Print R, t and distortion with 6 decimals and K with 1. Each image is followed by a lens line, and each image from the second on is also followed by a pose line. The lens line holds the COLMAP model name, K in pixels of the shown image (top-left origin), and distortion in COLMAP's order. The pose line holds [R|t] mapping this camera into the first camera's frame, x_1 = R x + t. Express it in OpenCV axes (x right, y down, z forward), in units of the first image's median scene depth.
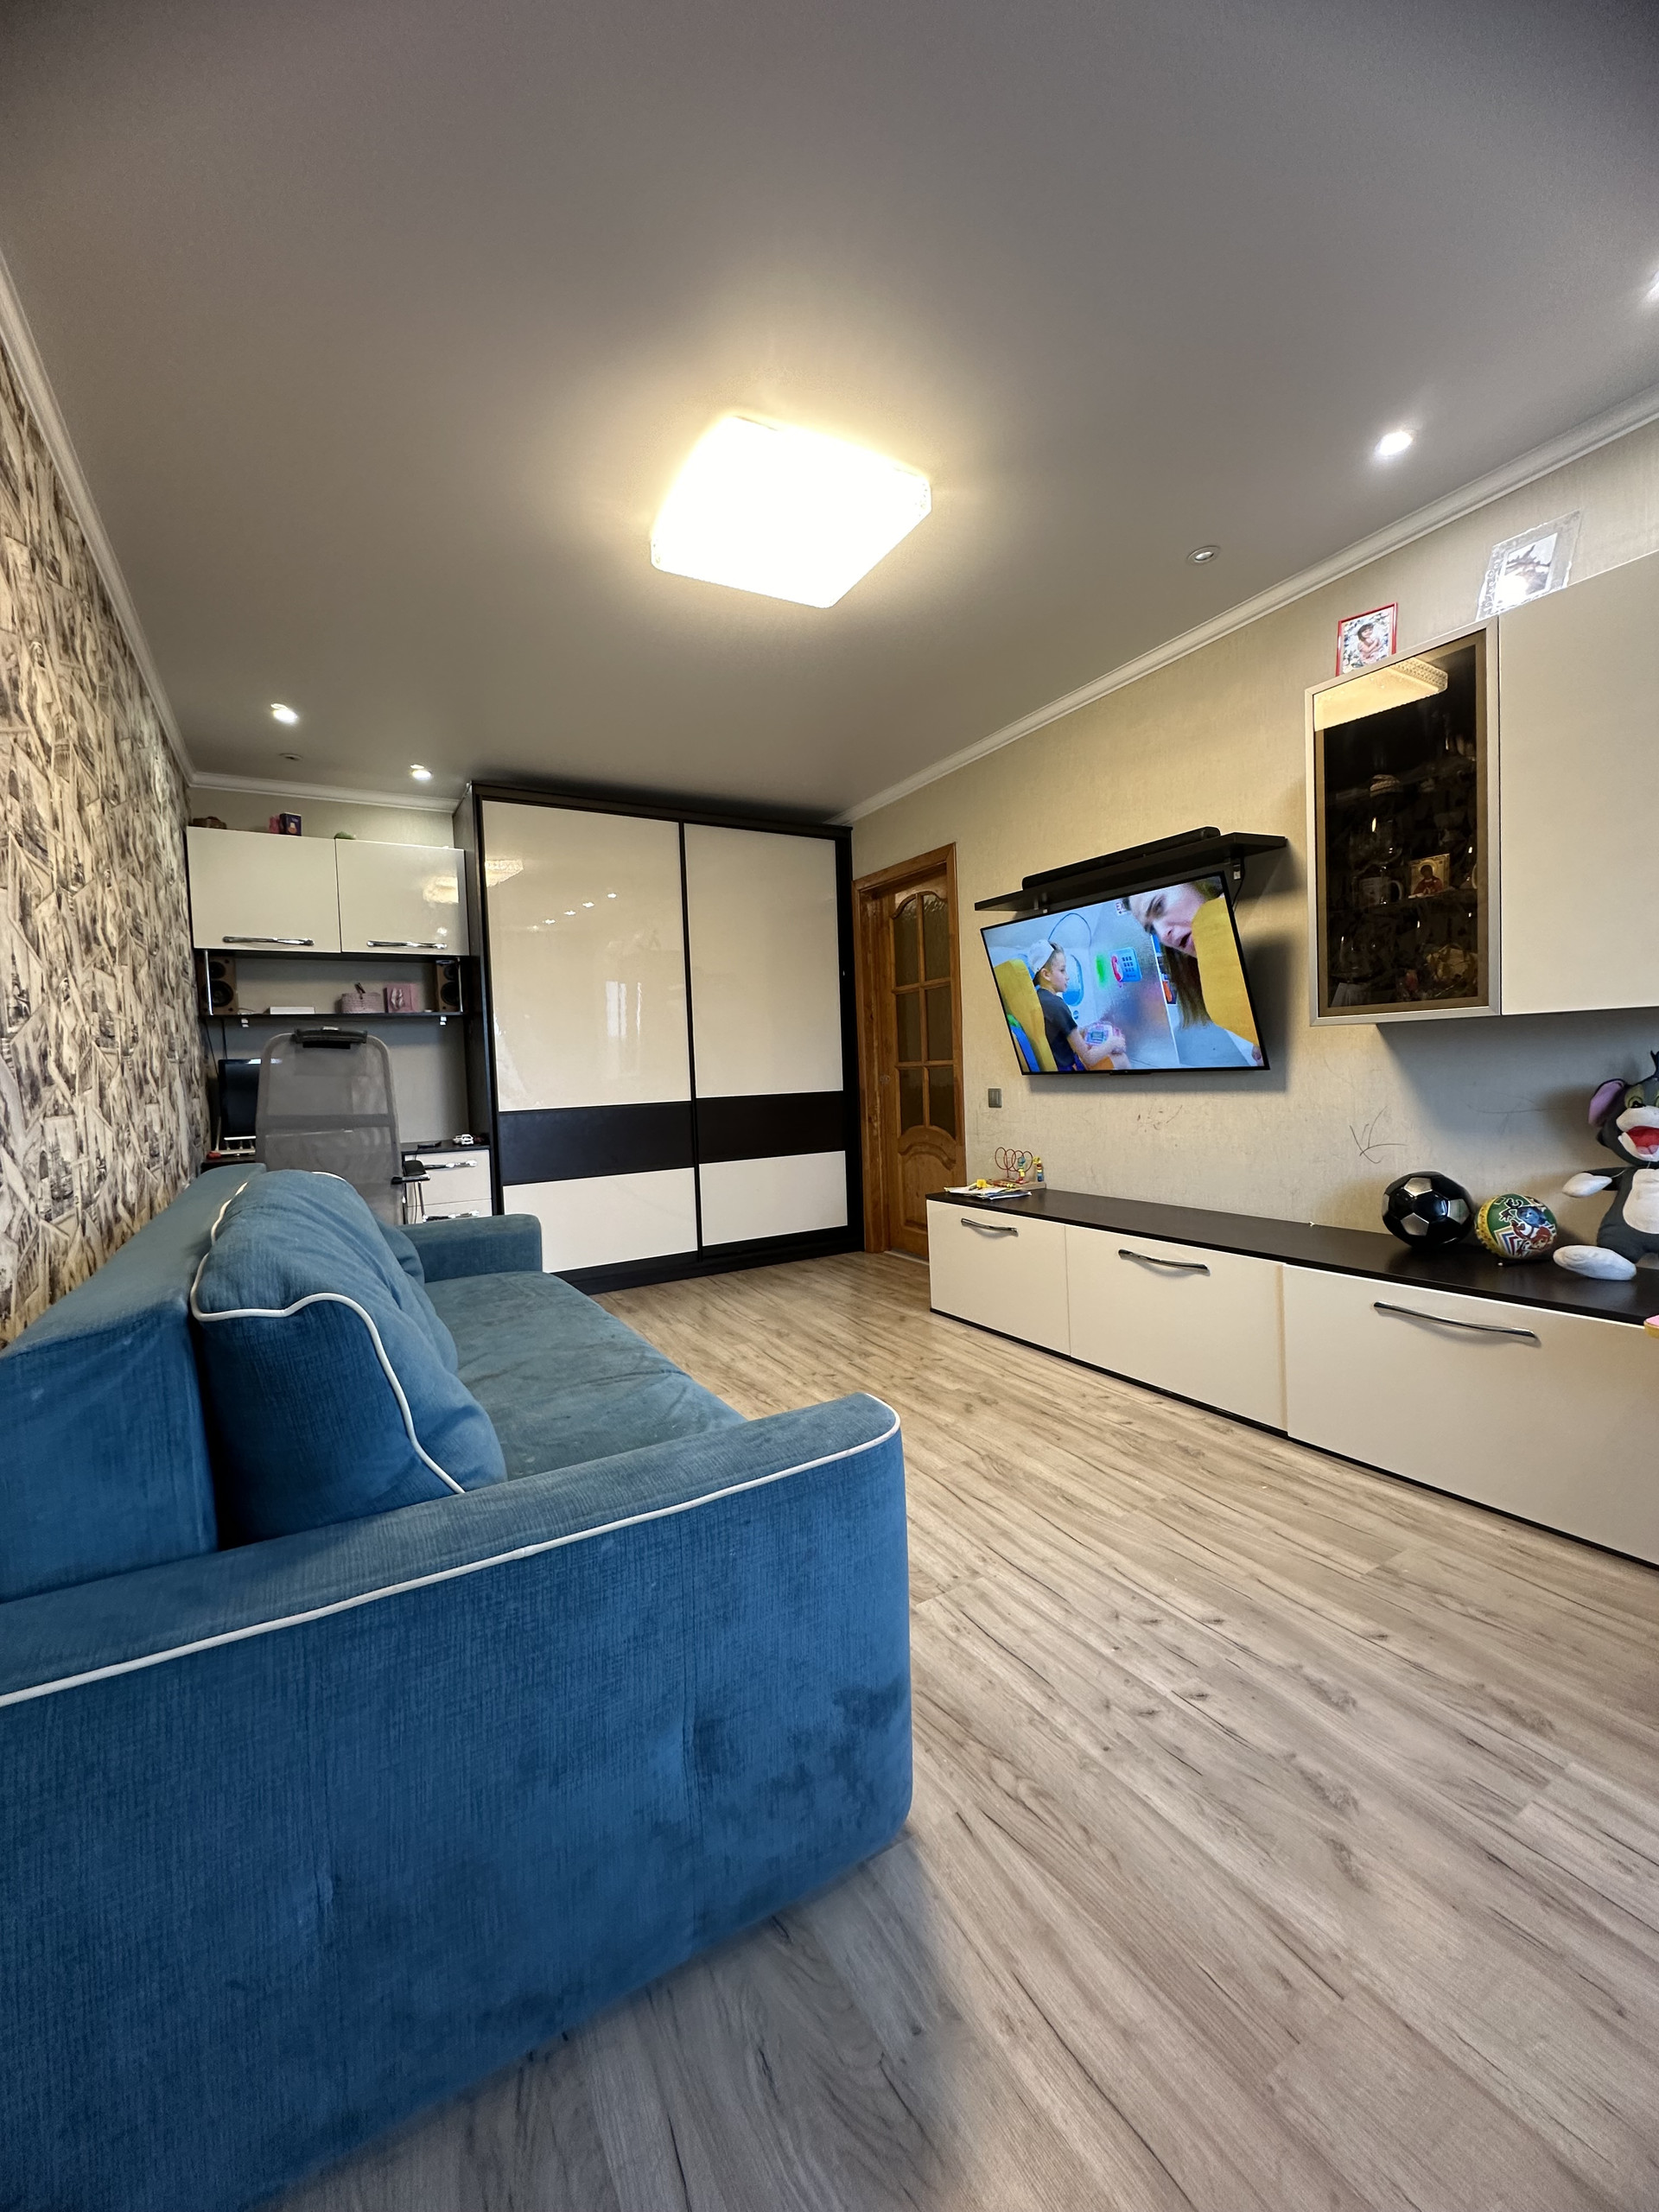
lens RADIAL K [[884.1, 0, 831.5], [0, 884.1, 1103.3], [0, 0, 1]] dist [-0.000080, 0.000046]
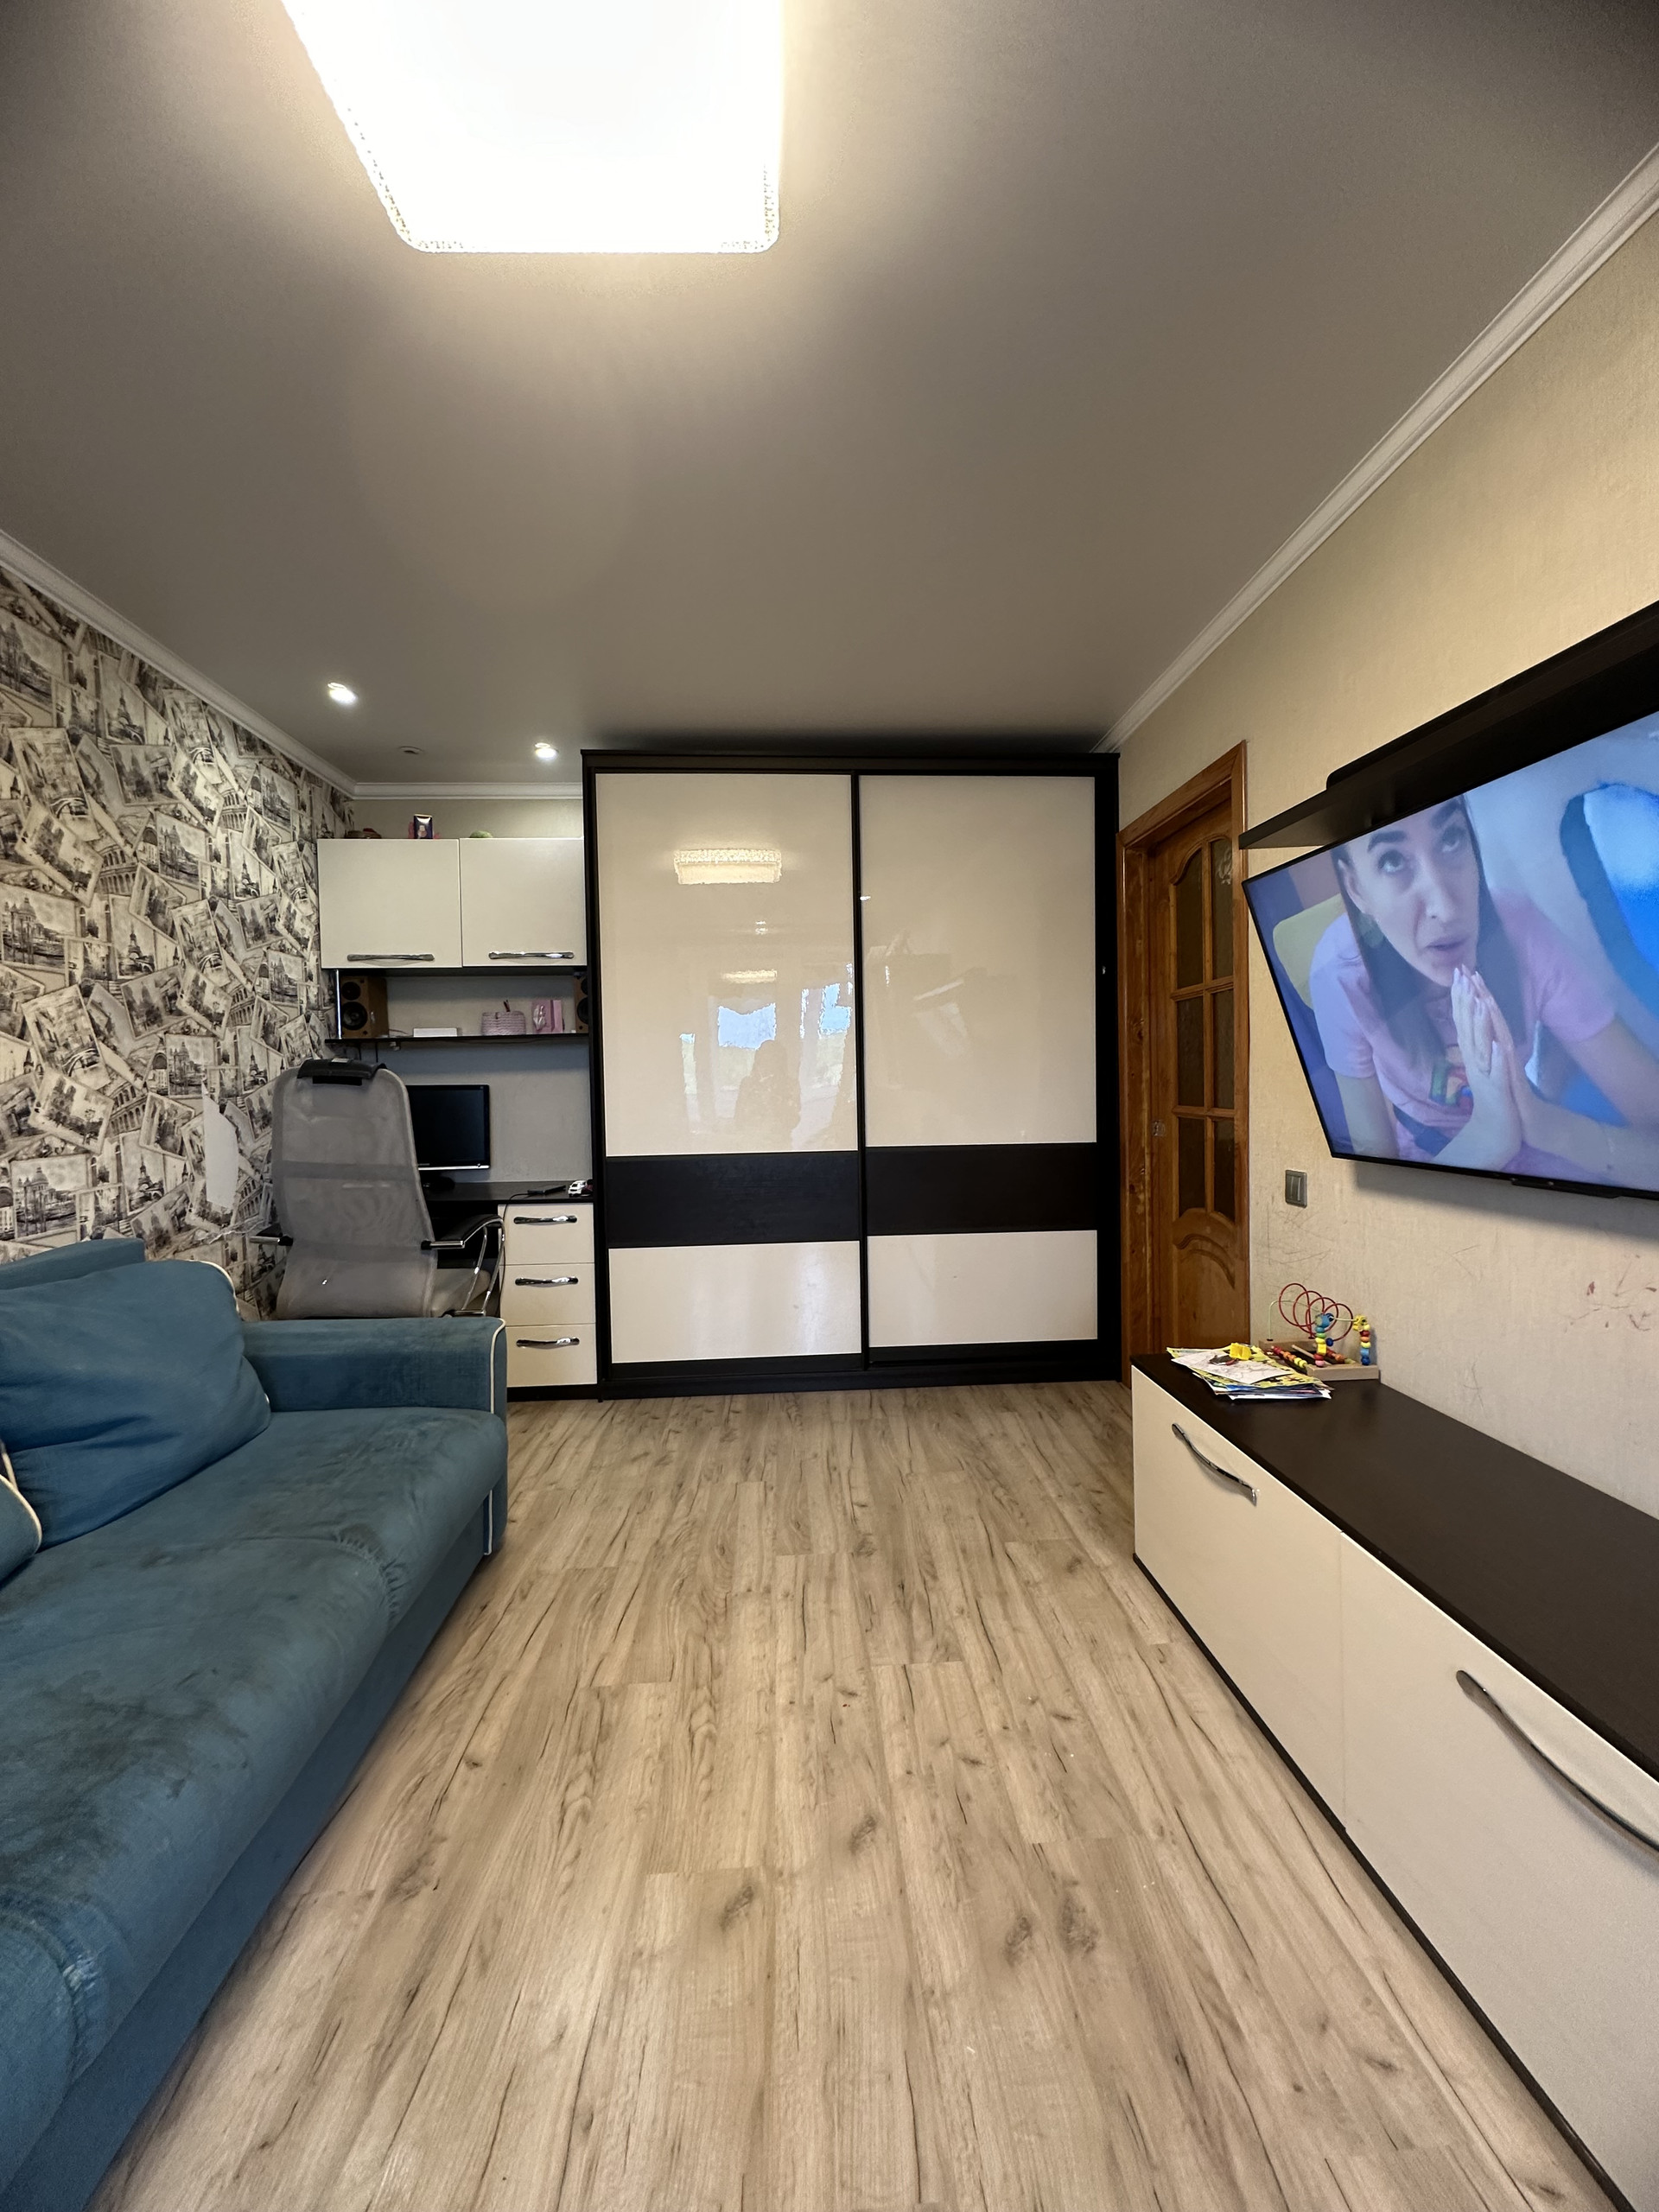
lens RADIAL K [[884.1, 0, 831.5], [0, 884.1, 1103.3], [0, 0, 1]] dist [-0.000080, 0.000046]
pose [[0.890849, 0.034711, -0.452972, 0.180502], [-0.035333, 0.999350, 0.007091, -0.054670], [0.452923, 0.009688, 0.891497, 0.385520]]
